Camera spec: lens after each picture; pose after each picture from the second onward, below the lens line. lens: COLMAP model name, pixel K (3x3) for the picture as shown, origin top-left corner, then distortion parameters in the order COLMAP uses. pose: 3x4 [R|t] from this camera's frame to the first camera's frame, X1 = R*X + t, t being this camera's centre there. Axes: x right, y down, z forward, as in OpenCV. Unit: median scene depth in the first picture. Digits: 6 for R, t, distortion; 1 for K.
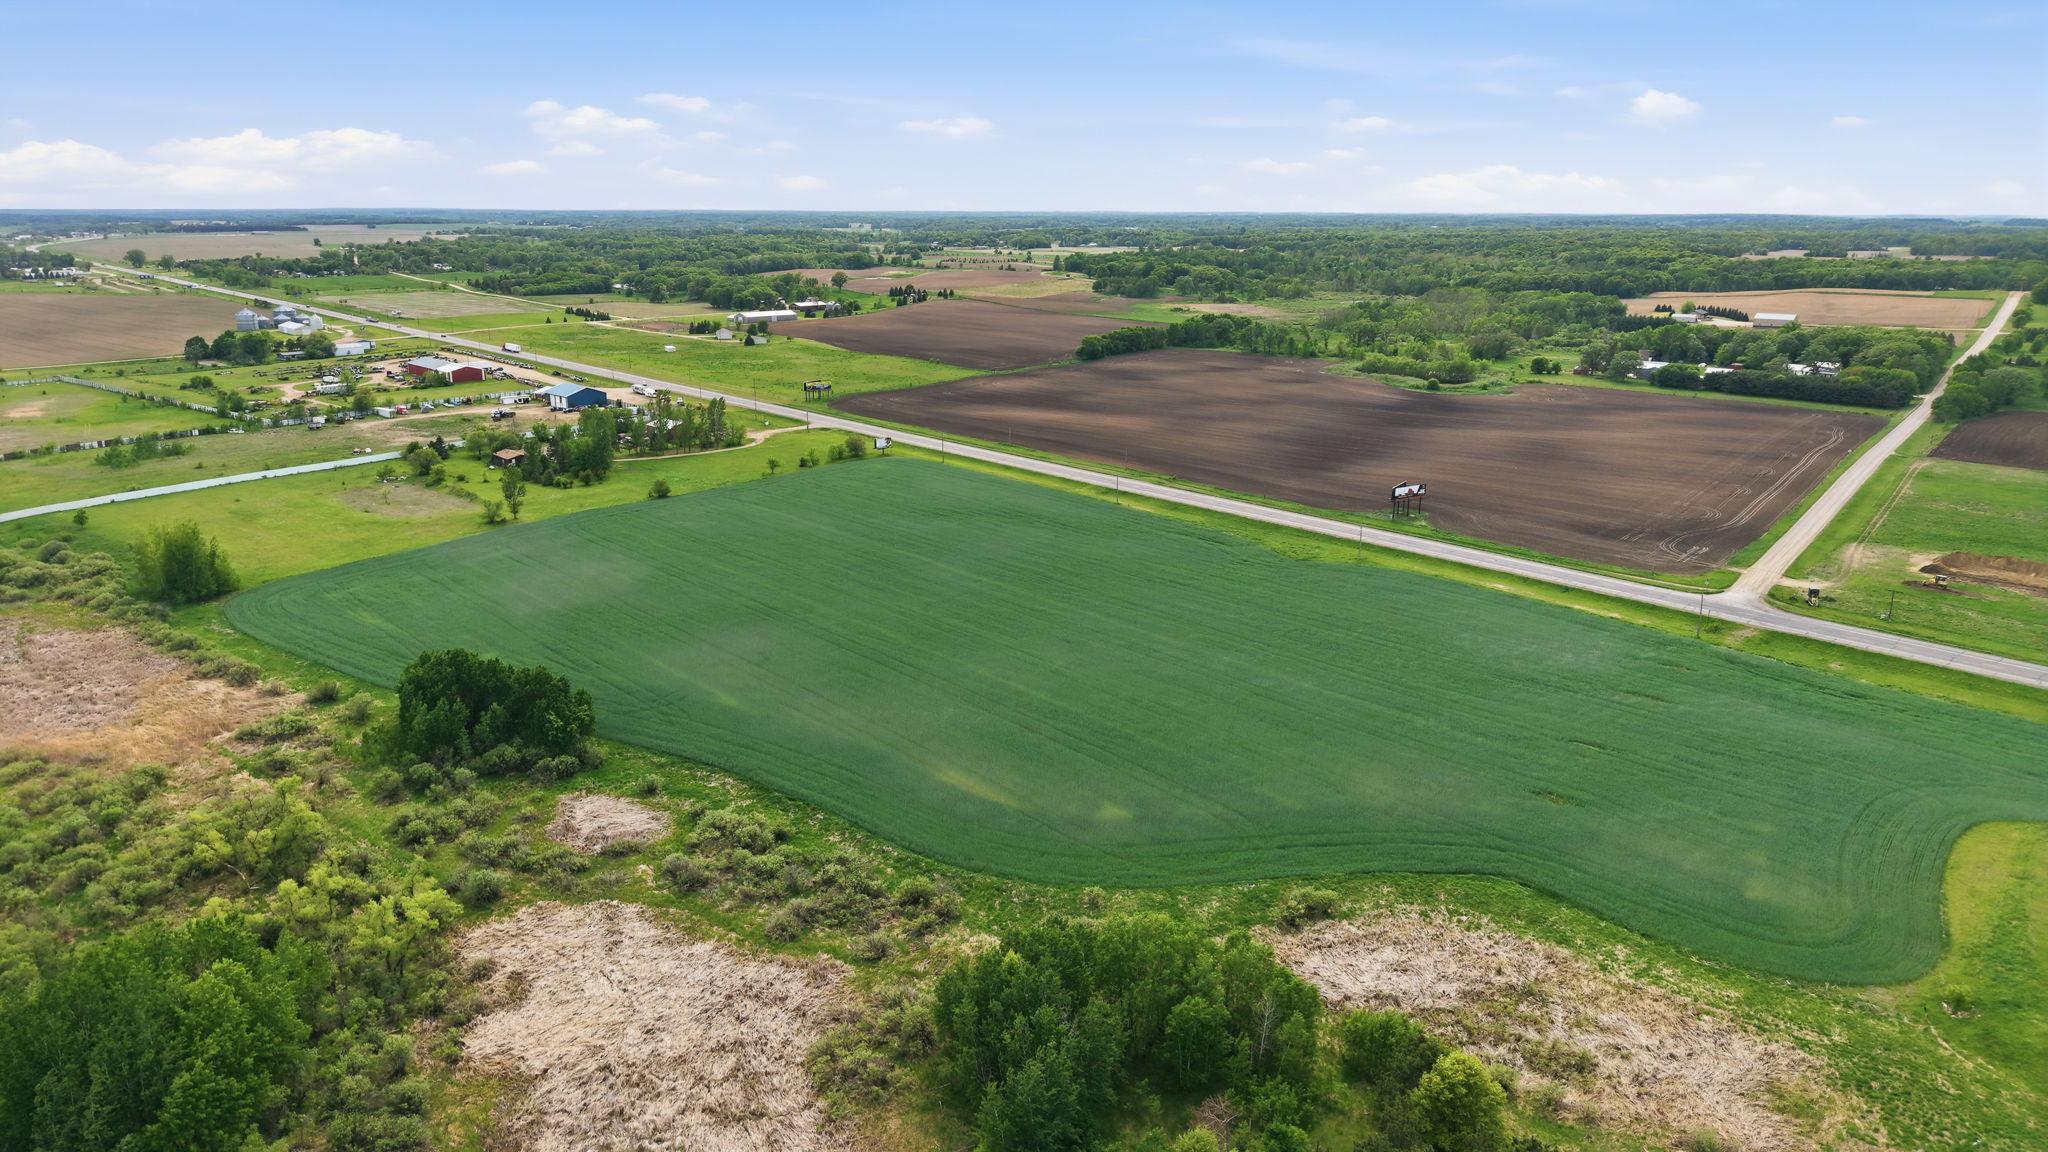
lens RADIAL K [[1353.8, 0, 1028.4], [0, 1353.8, 619.8], [0, 0, 1]] dist [0.042873, -0.049881]
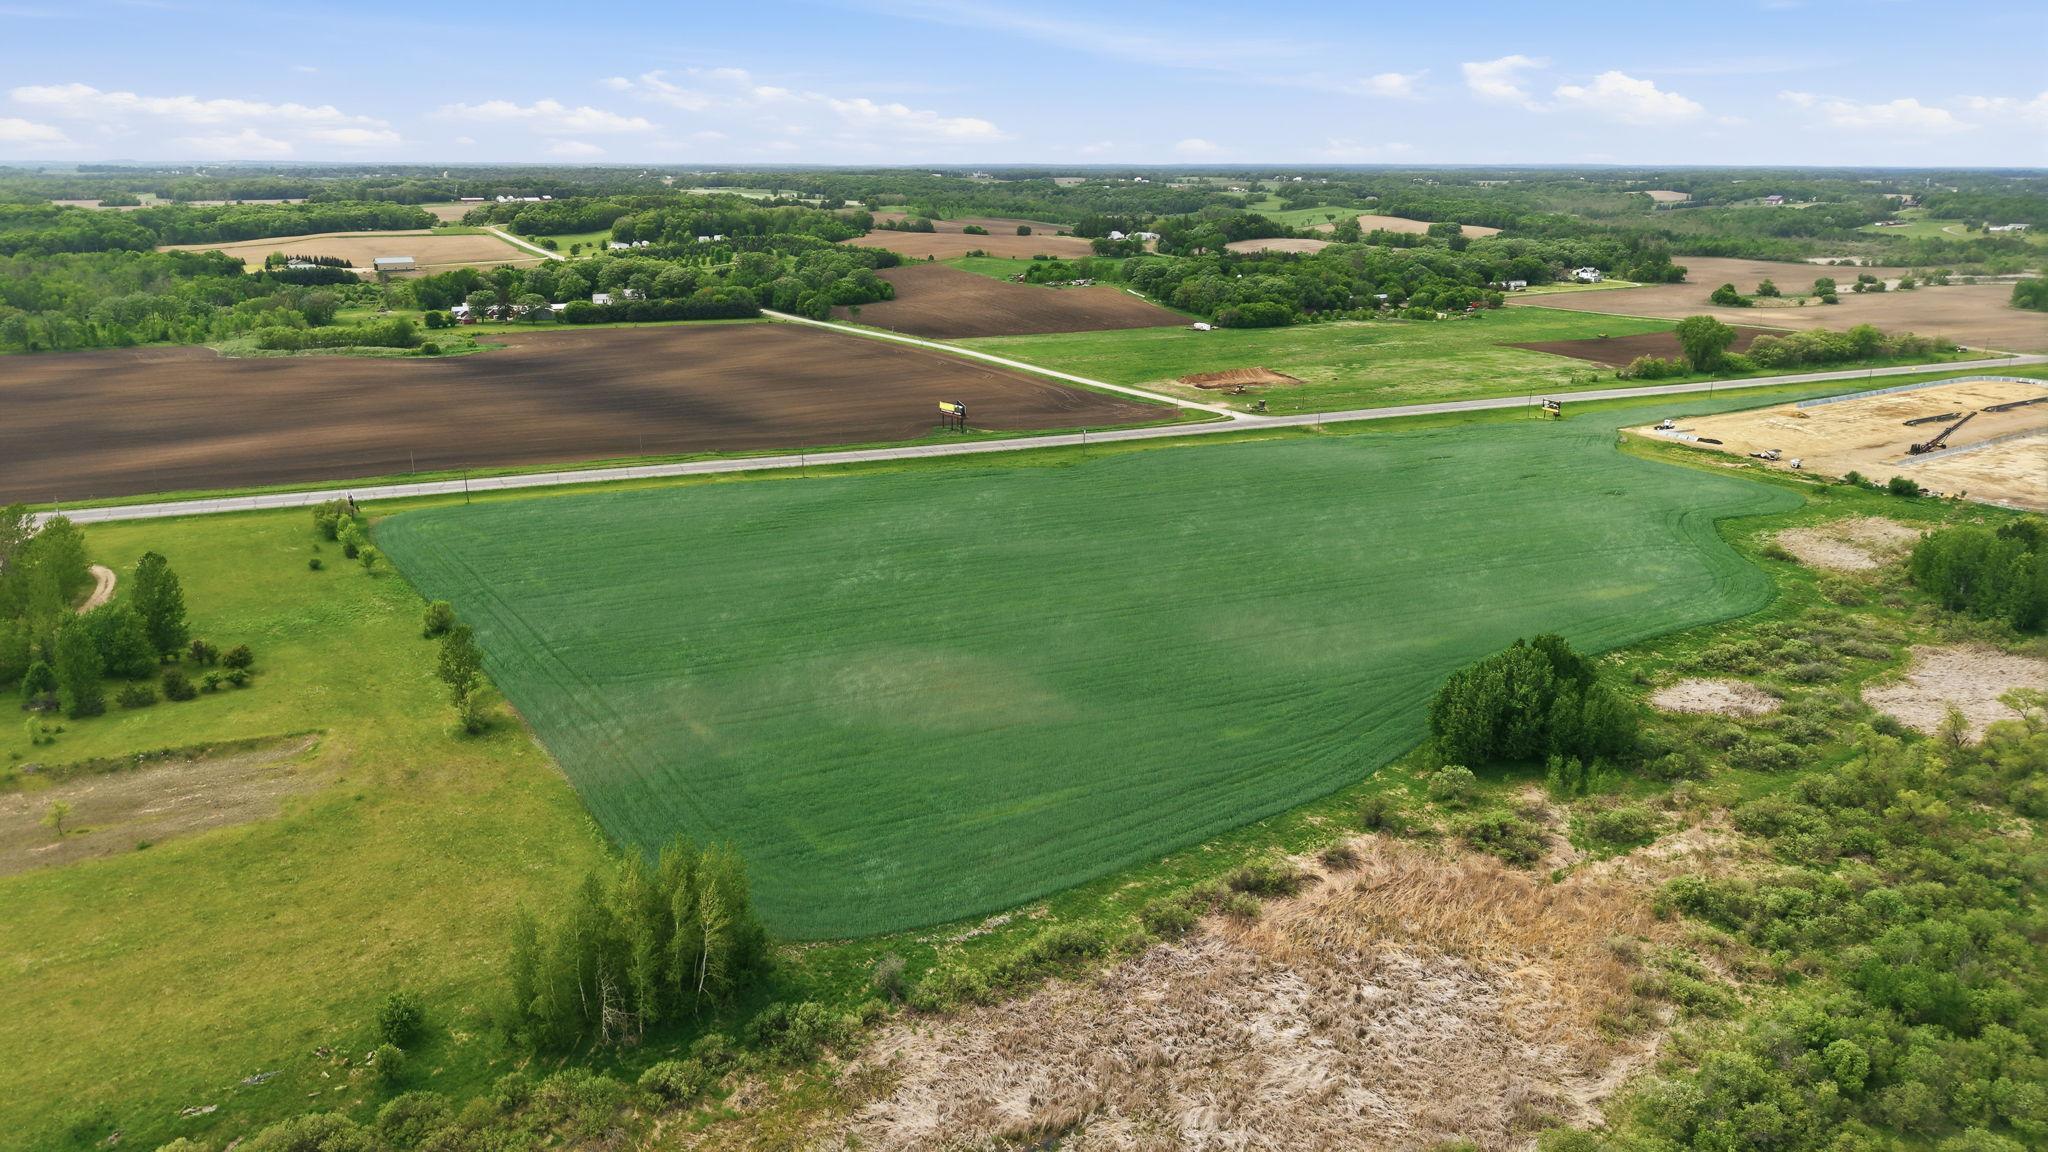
lens RADIAL K [[1353.8, 0, 1025.1], [0, 1353.8, 565.2], [0, 0, 1]] dist [0.042873, -0.049881]
pose [[0.312722, -0.274363, 0.909357, -0.787502], [0.274818, 0.942562, 0.189874, -0.173783], [-0.909219, 0.190530, 0.370160, 0.568425]]
